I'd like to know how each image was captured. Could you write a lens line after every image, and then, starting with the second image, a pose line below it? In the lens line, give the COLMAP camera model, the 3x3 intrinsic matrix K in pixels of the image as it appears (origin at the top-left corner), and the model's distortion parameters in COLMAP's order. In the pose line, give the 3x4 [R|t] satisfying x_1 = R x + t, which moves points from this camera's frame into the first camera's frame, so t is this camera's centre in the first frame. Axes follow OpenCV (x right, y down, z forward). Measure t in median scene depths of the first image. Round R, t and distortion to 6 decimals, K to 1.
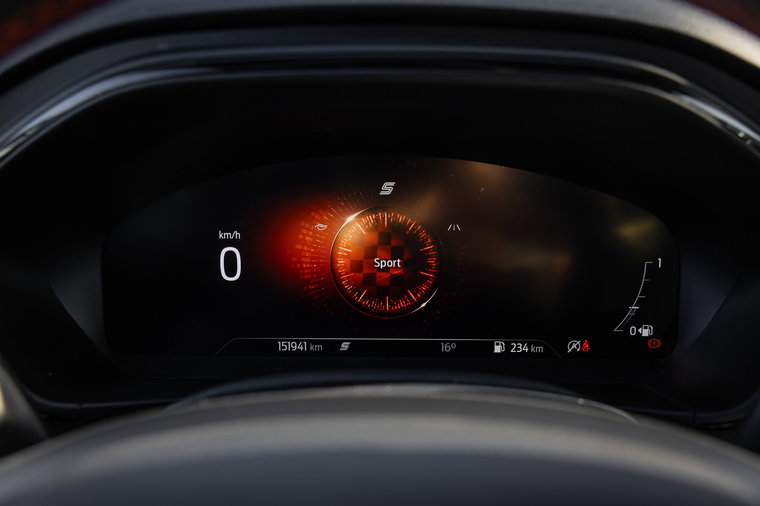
lens RADIAL K [[726.9, 0, 383.7], [0, 726.9, 249.6], [0, 0, 1]] dist [0.057421, 0.000000]
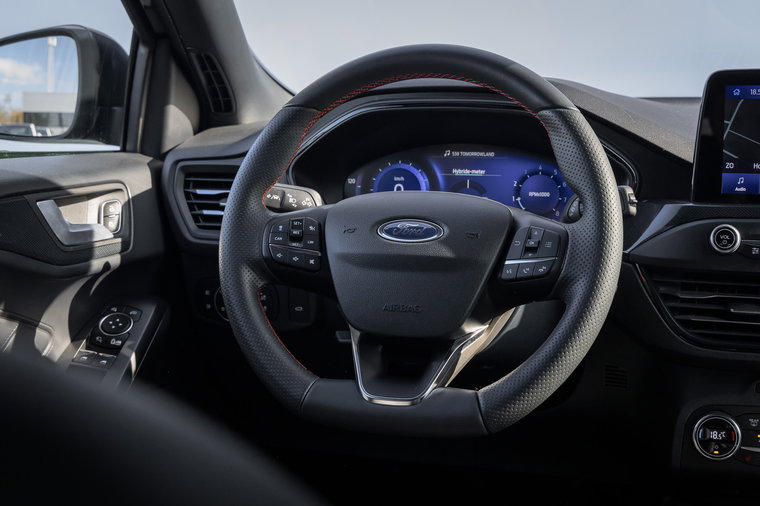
lens RADIAL K [[1208.6, 0, 380.6], [0, 1208.6, 248.8], [0, 0, 1]] dist [0.019379, 0.000000]
pose [[0.962760, 0.035177, -0.268058, 0.836590], [-0.068316, 0.990976, -0.115319, 0.710781], [0.261583, 0.129338, 0.956476, -2.878799]]
